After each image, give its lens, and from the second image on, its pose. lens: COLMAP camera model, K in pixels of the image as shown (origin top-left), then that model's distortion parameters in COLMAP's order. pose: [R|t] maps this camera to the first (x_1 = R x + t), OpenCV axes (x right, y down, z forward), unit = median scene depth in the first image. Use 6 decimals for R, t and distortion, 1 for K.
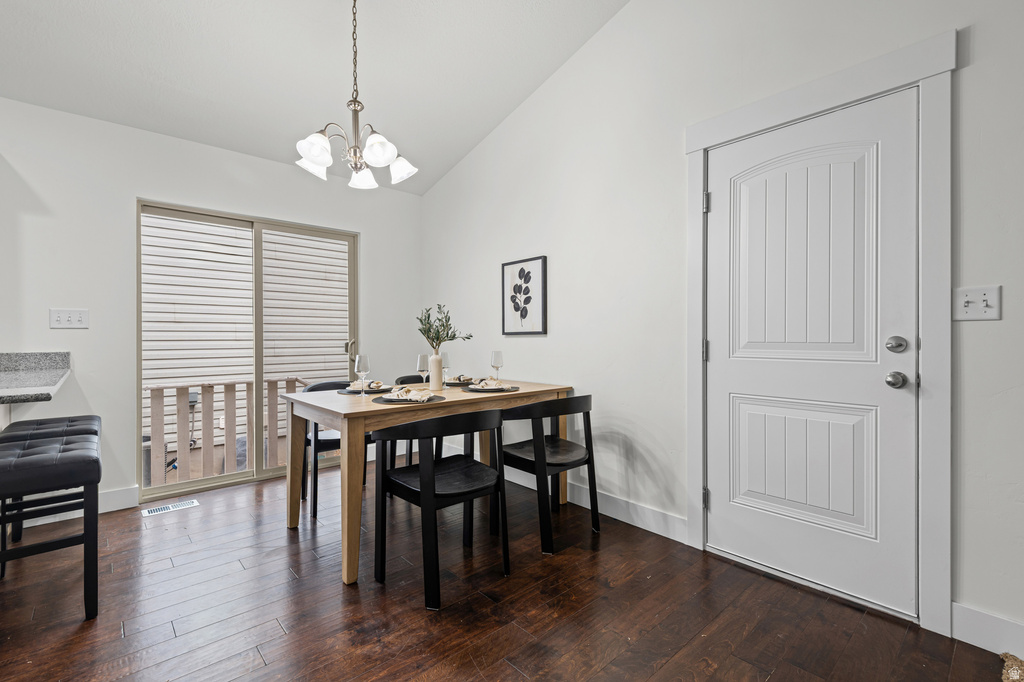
lens RADIAL K [[456.8, 0, 512.0], [0, 456.8, 341.0], [0, 0, 1]] dist [0.033565, -0.021179]
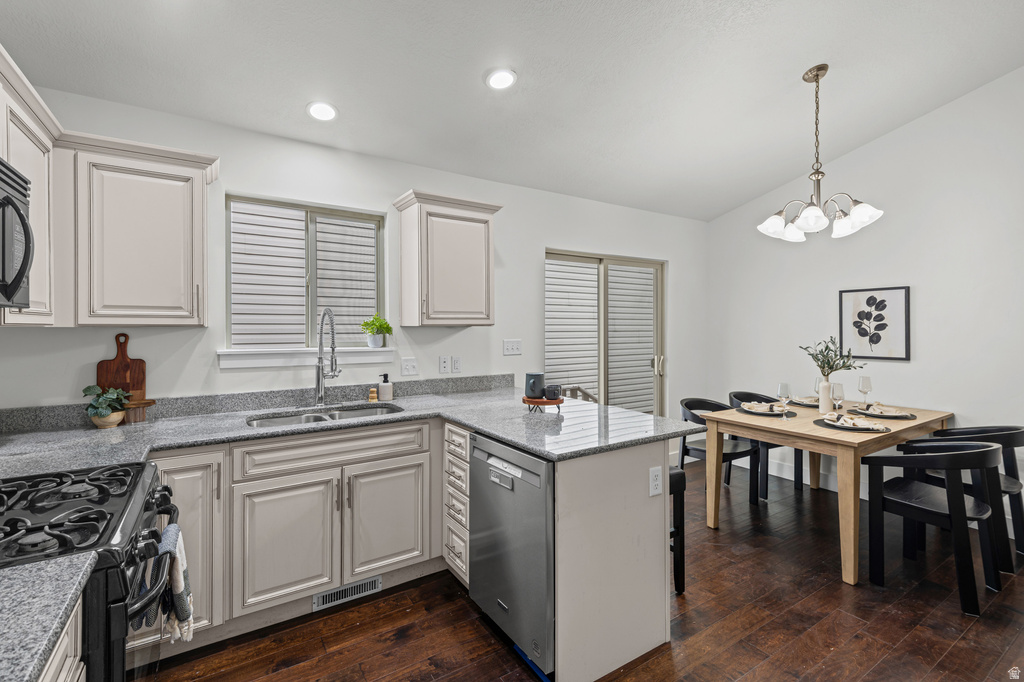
lens RADIAL K [[464.3, 0, 508.8], [0, 464.3, 325.2], [0, 0, 1]] dist [0.037318, -0.022180]
pose [[0.985659, 0.000174, -0.168748, -0.628635], [-0.002636, 0.999893, -0.014370, -0.075381], [0.168728, 0.014608, 0.985554, -0.214822]]
